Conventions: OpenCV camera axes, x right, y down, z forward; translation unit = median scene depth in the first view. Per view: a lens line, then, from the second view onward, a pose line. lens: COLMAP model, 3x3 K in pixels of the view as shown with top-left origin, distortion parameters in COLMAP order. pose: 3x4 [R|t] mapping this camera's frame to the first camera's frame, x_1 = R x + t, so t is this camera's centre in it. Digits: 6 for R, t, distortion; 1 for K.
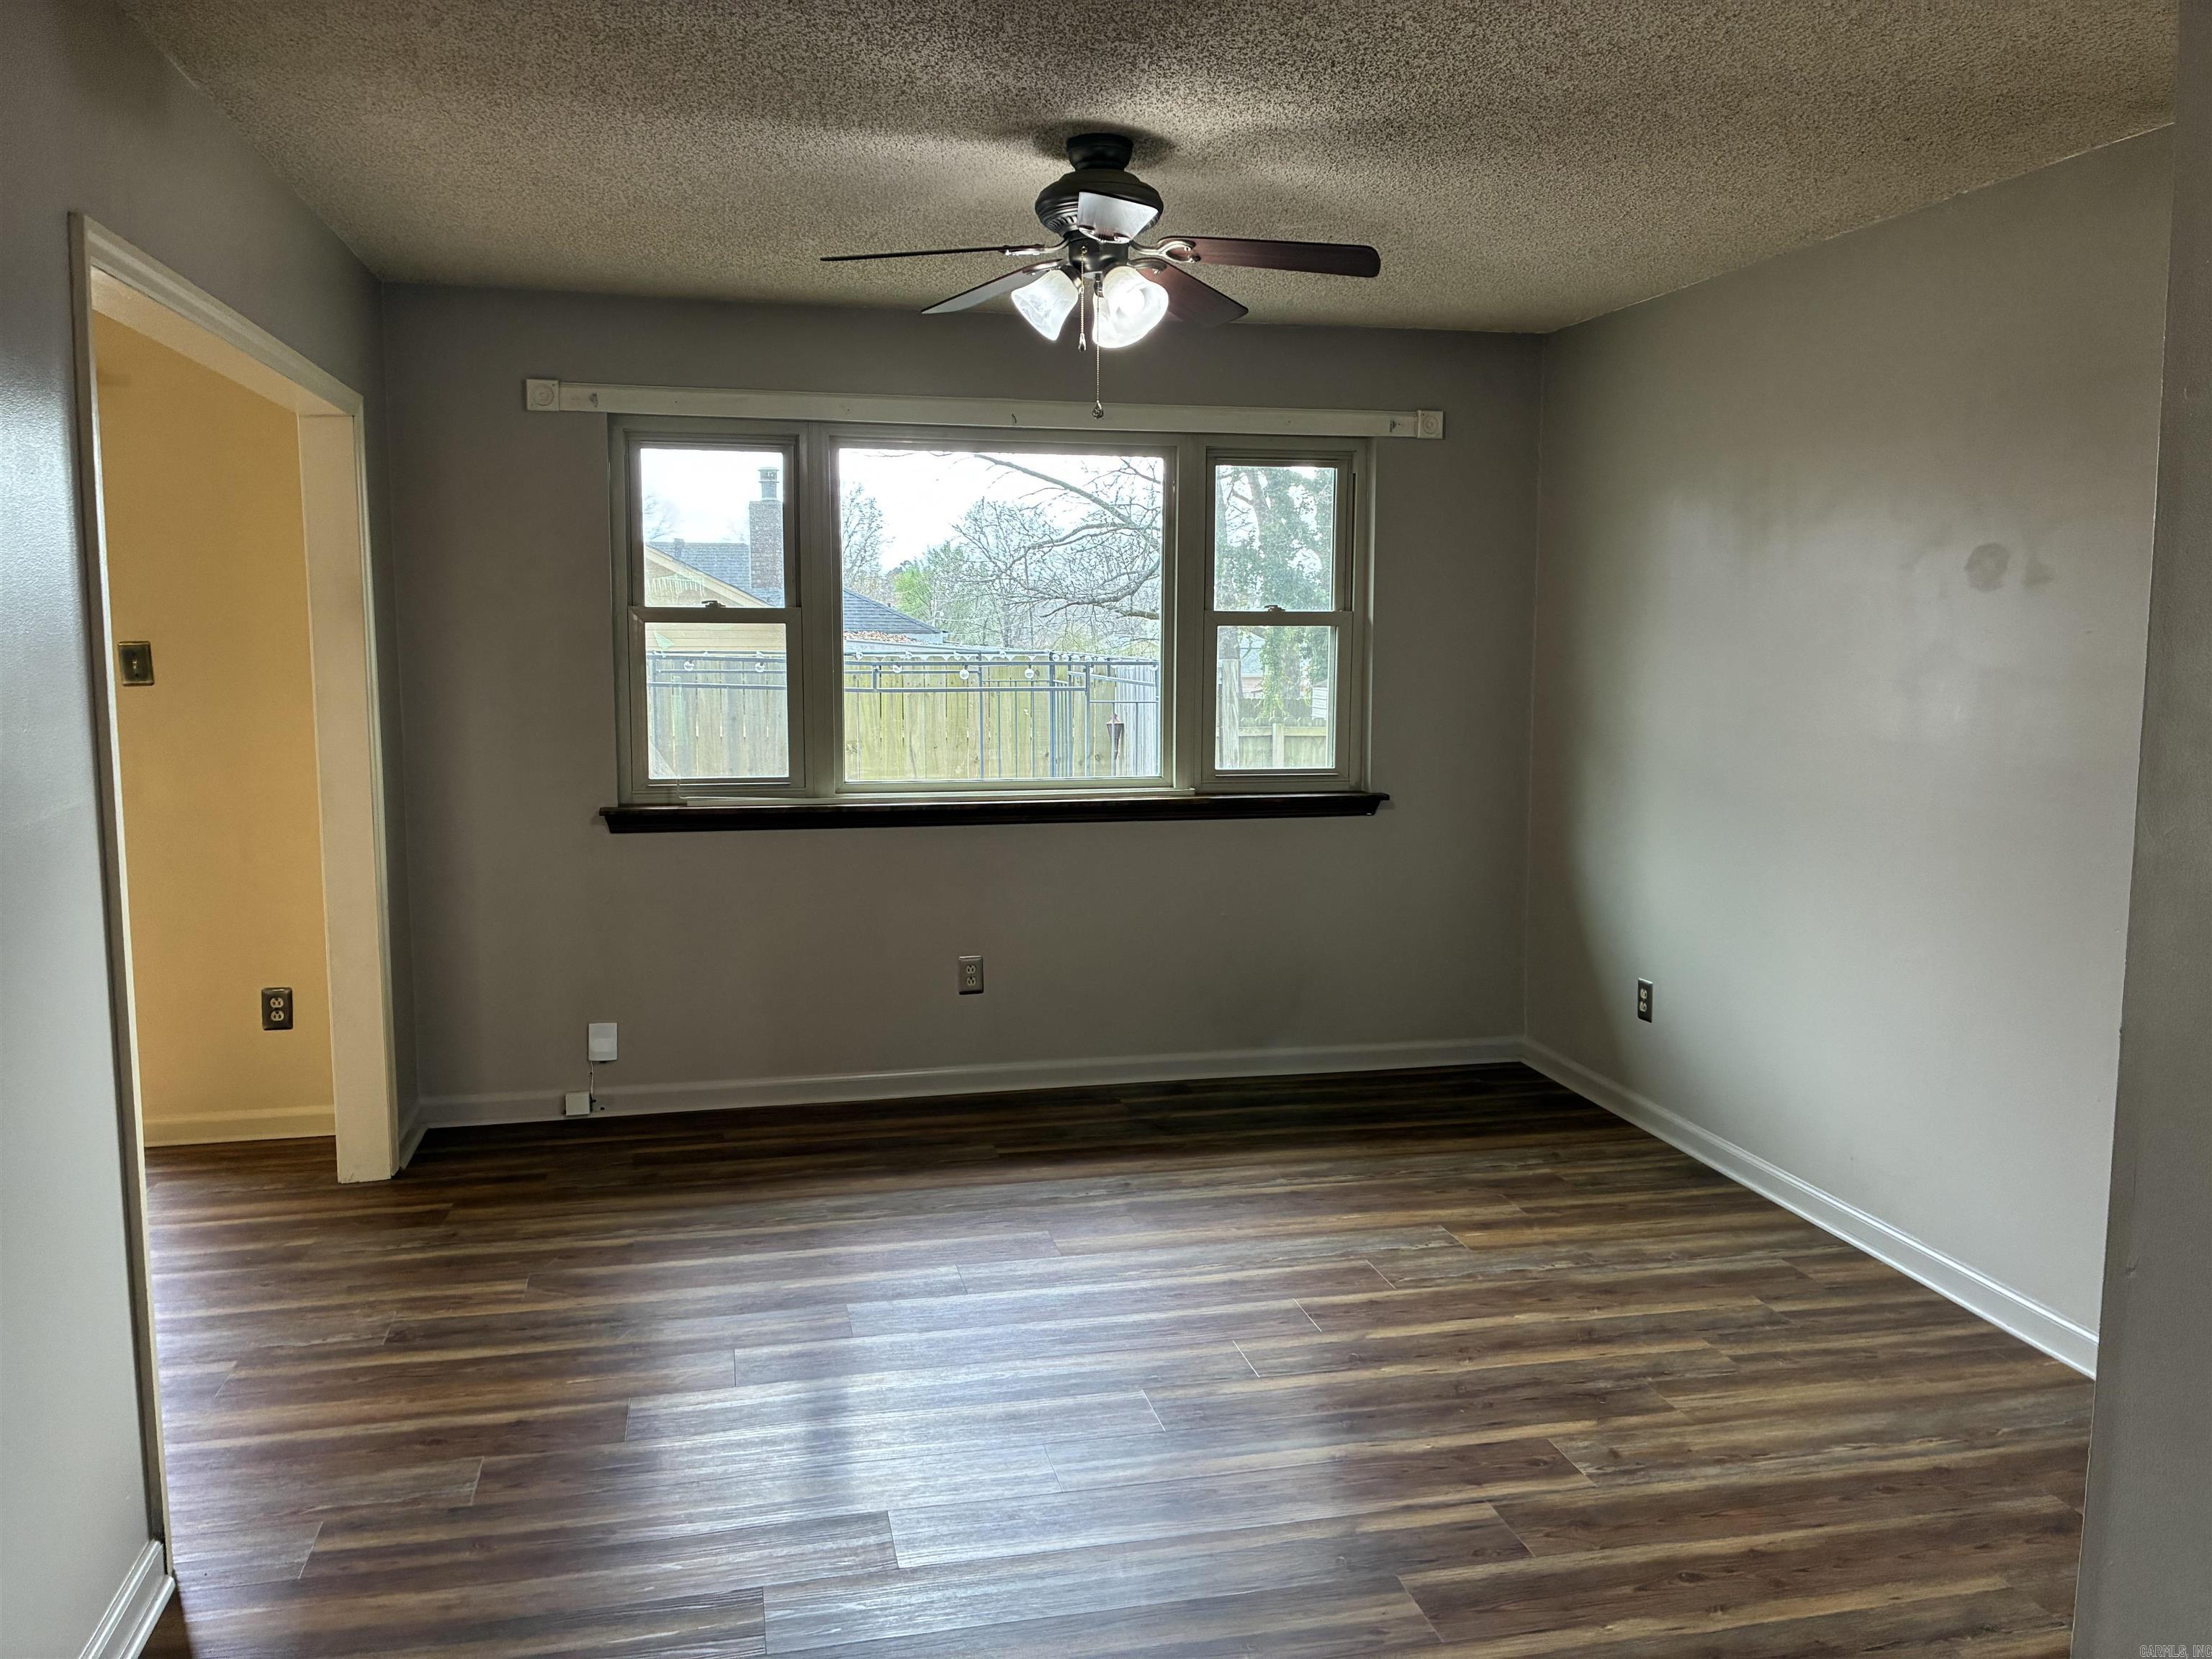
lens RADIAL K [[1682.6, 0, 1109.6], [0, 1682.6, 809.6], [0, 0, 1]] dist [0.065330, -0.081531]
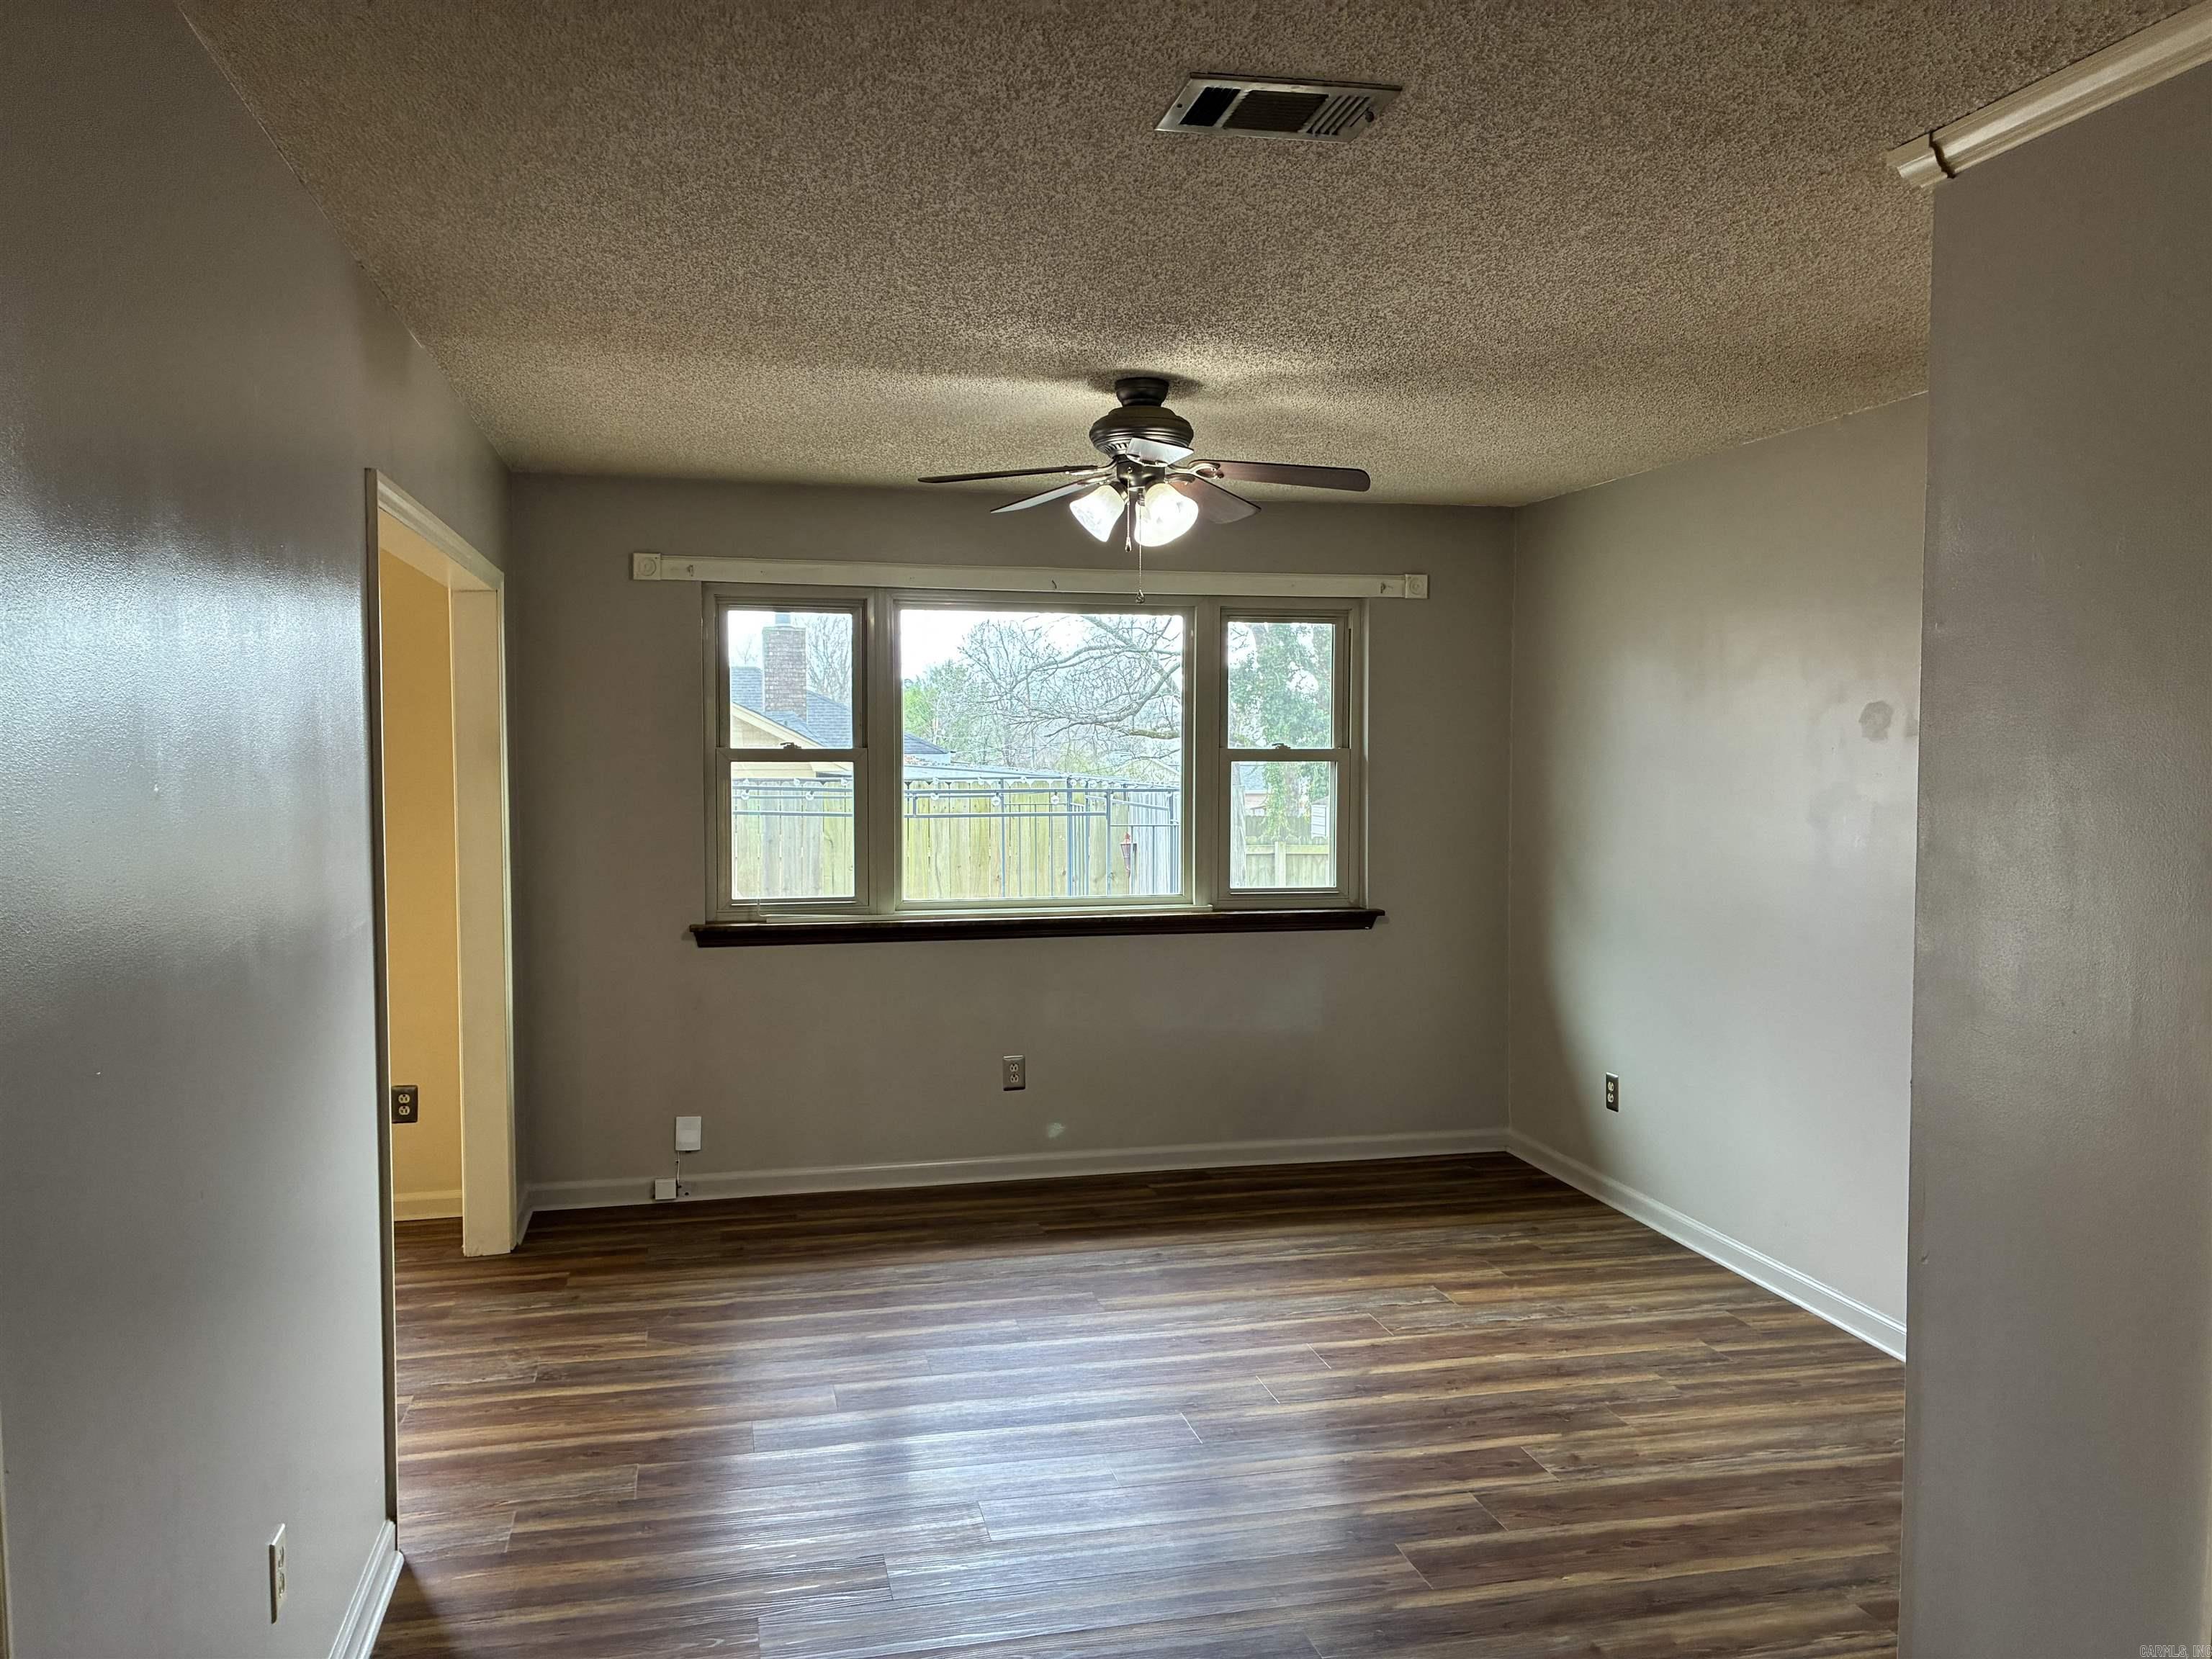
lens RADIAL K [[1682.6, 0, 1124.0], [0, 1682.6, 829.6], [0, 0, 1]] dist [0.065330, -0.081531]
pose [[0.999954, -0.002607, 0.009223, -0.020909], [0.003131, 0.998355, -0.057250, 0.001051], [-0.009059, 0.057277, 0.998317, -0.142042]]
